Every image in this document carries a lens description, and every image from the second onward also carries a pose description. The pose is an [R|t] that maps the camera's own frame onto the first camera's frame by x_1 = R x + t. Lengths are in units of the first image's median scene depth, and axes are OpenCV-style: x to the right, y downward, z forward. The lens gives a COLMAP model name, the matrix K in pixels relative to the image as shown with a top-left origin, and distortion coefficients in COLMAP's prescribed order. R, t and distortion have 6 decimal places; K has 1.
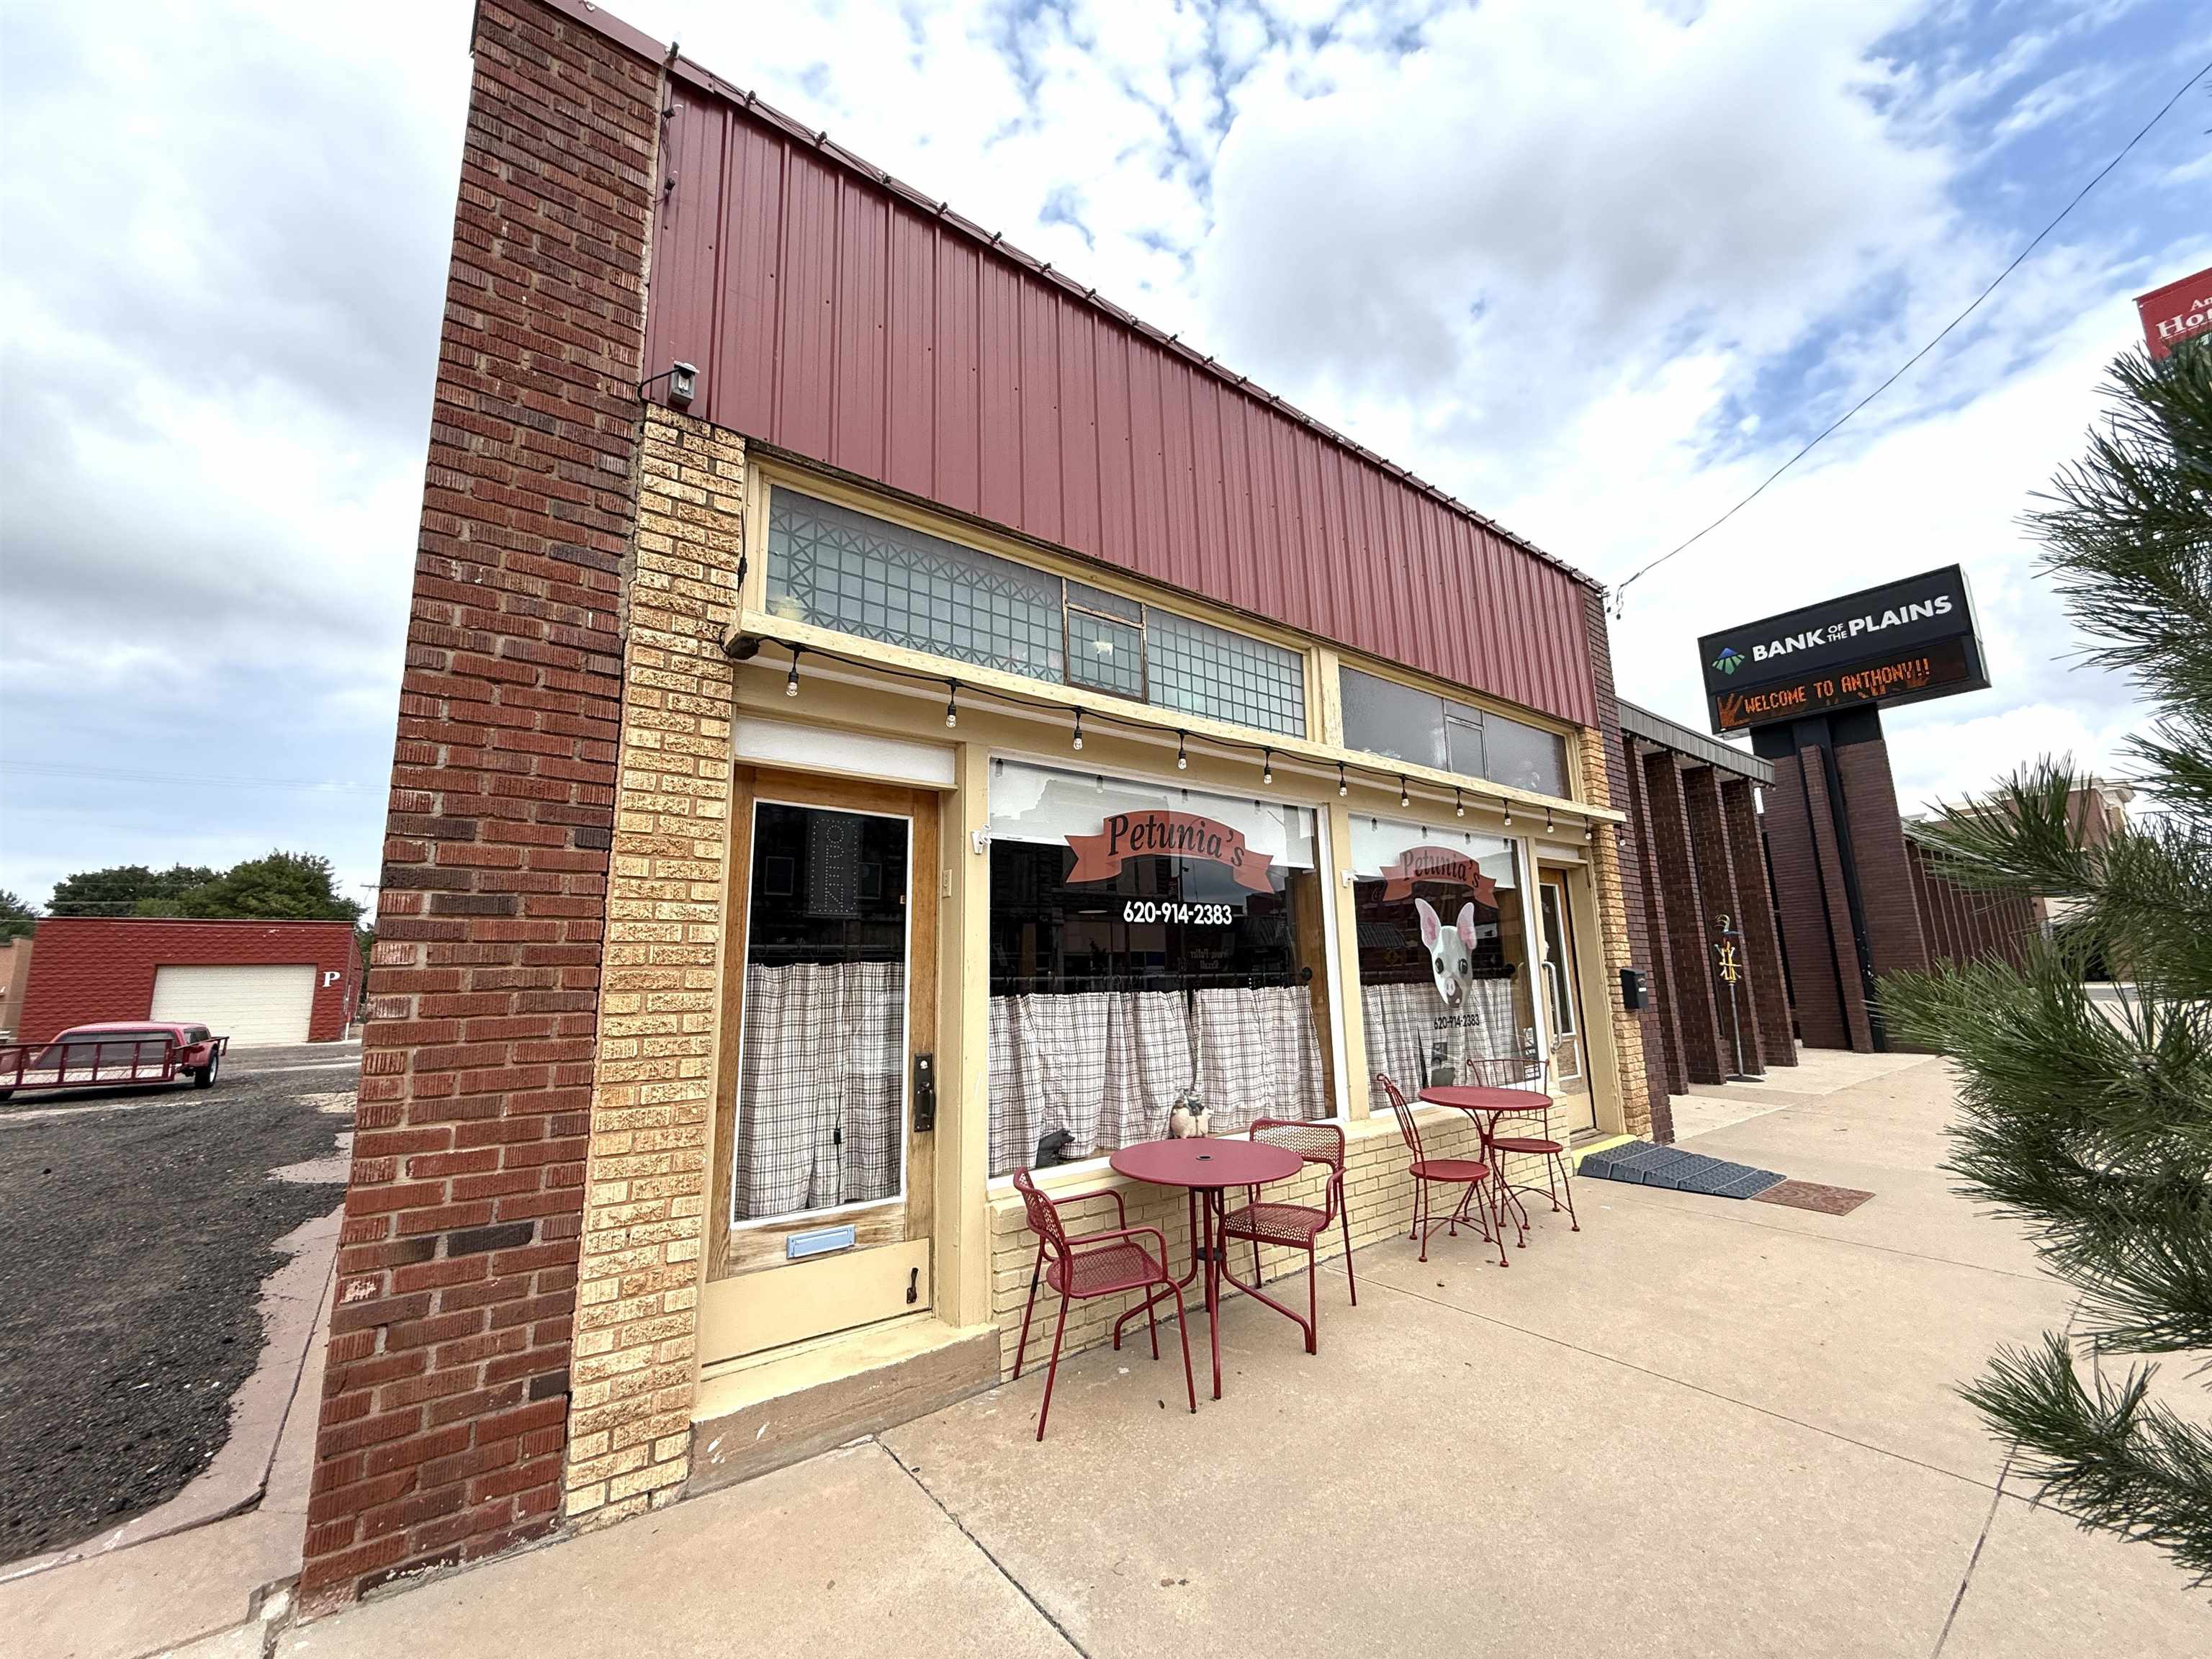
lens RADIAL K [[880.0, 0, 1100.2], [0, 880.0, 830.4], [0, 0, 1]] dist [-0.000025, -0.000061]
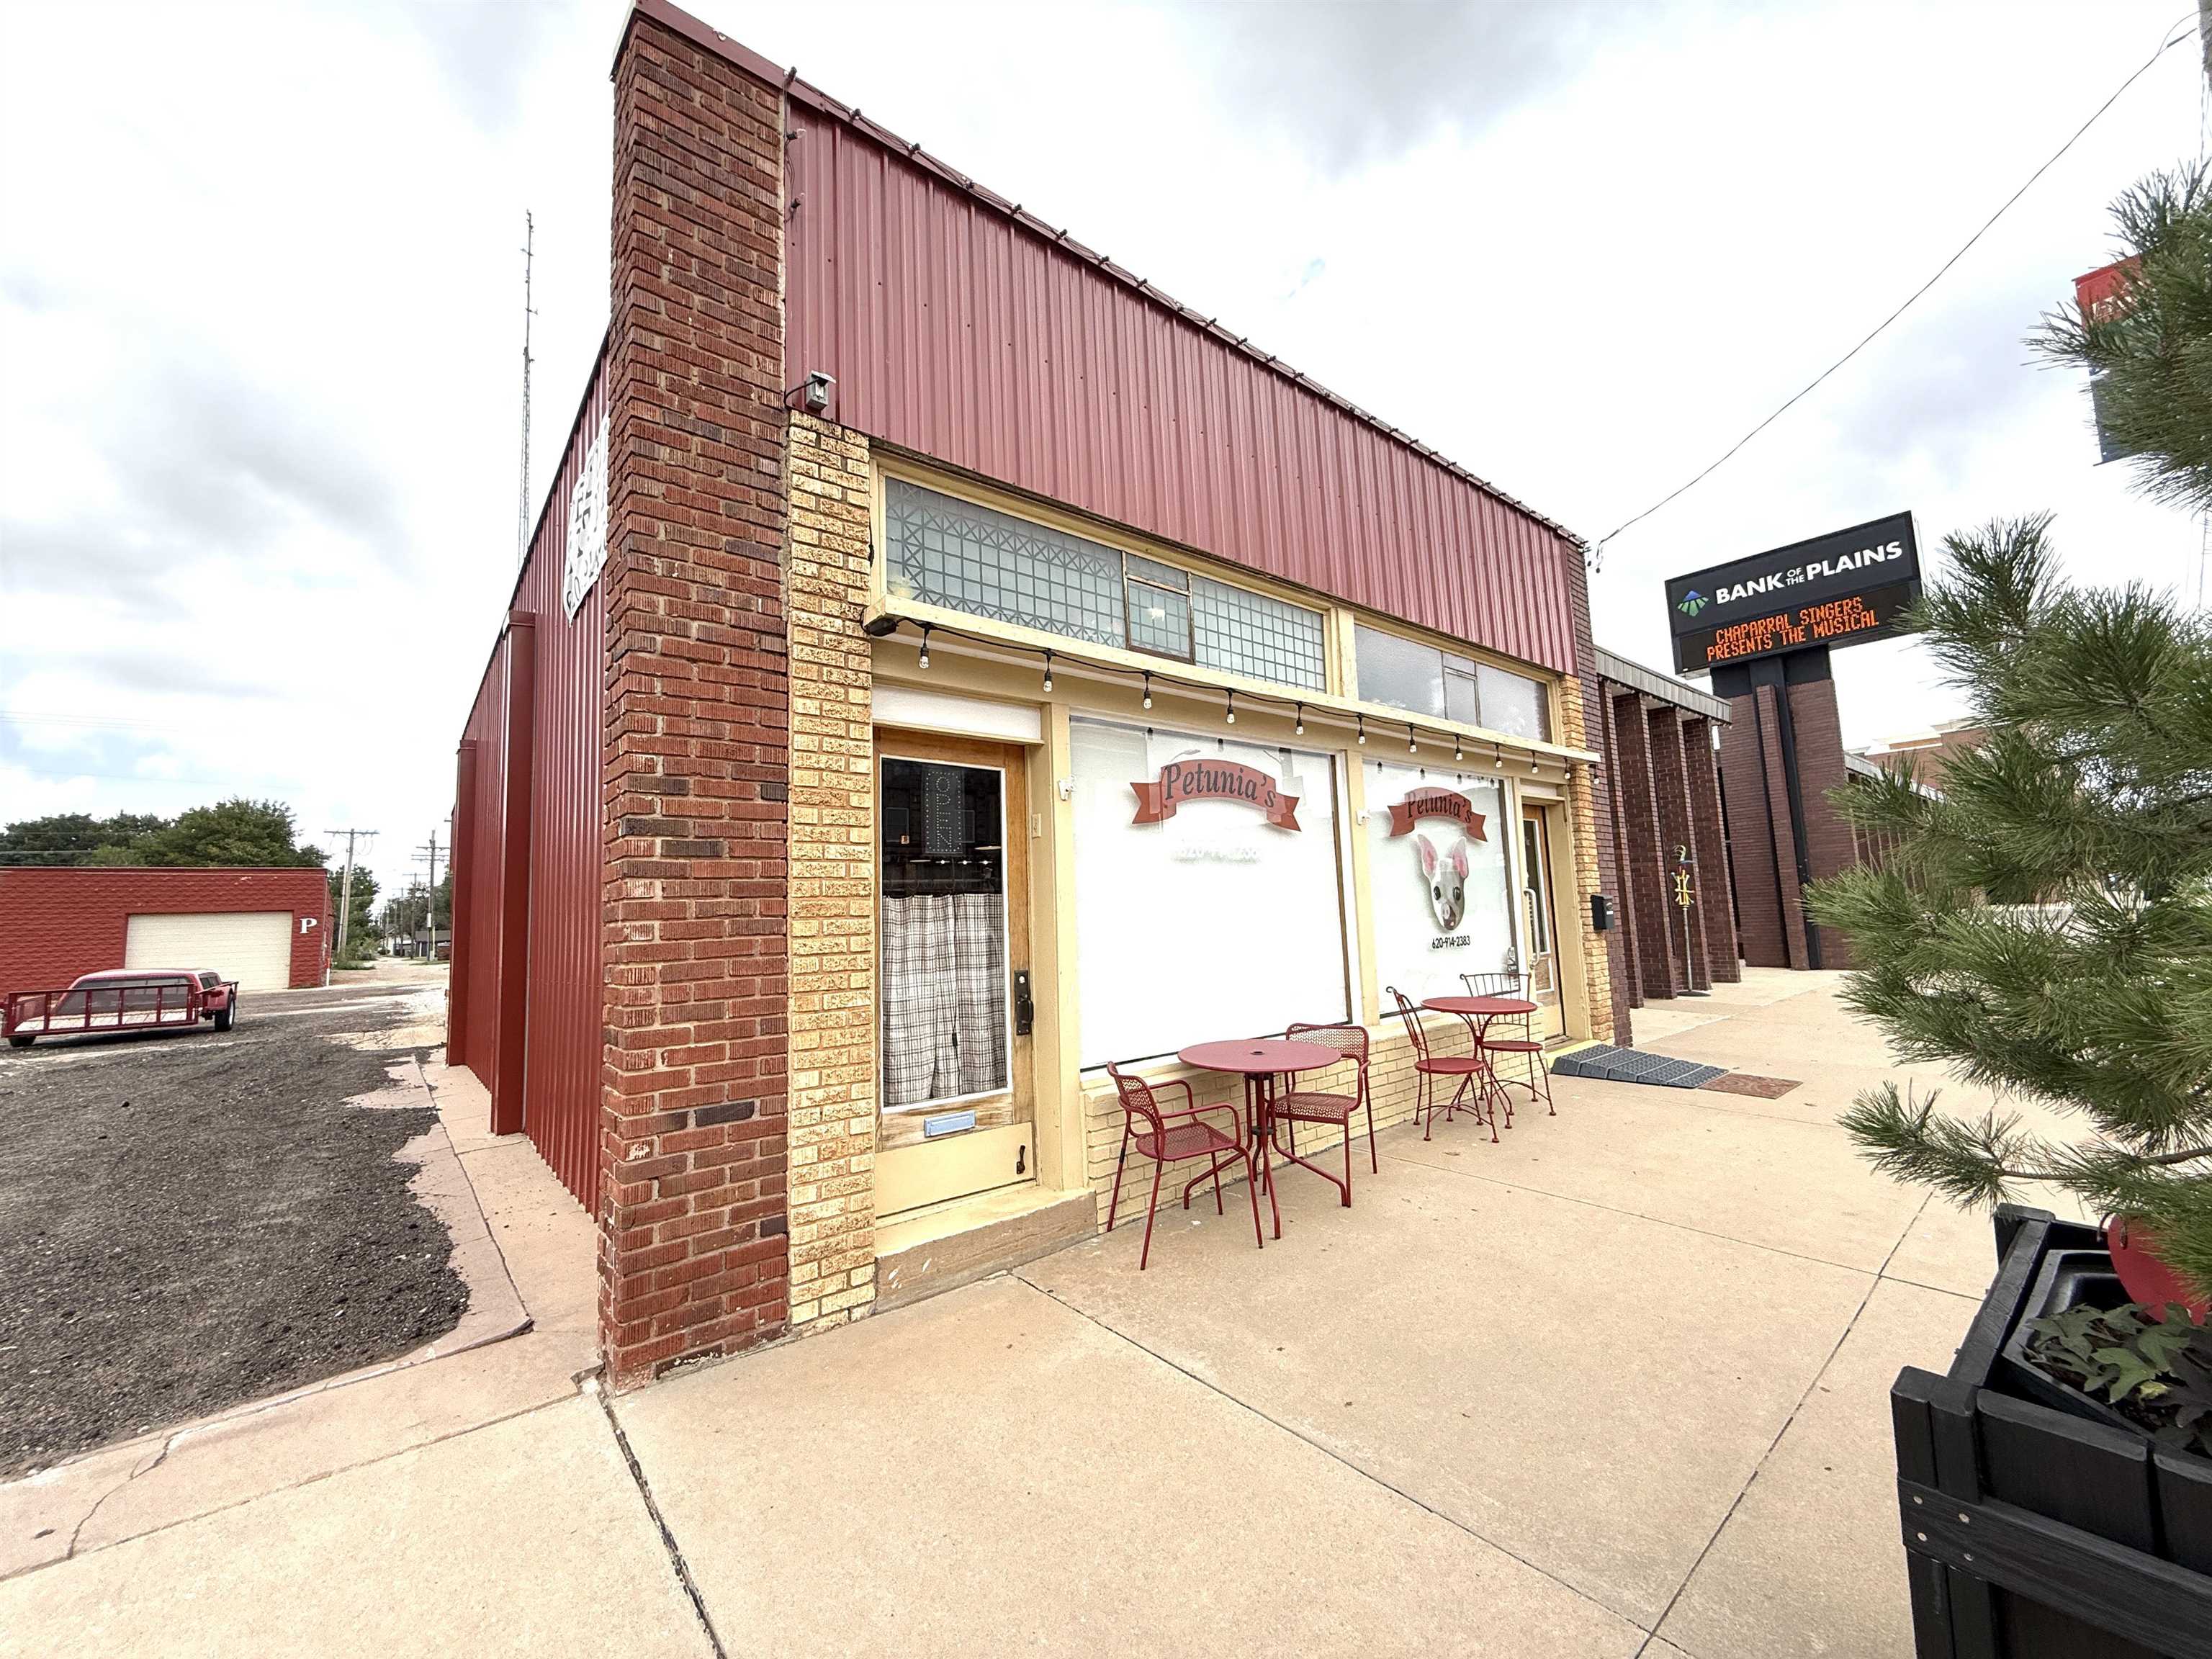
lens RADIAL K [[880.0, 0, 1100.2], [0, 880.0, 830.4], [0, 0, 1]] dist [-0.000025, -0.000061]
pose [[0.999319, -0.010795, 0.035281, -0.102774], [0.008275, 0.997456, 0.070807, -0.011594], [-0.035956, -0.070466, 0.996866, -0.123984]]
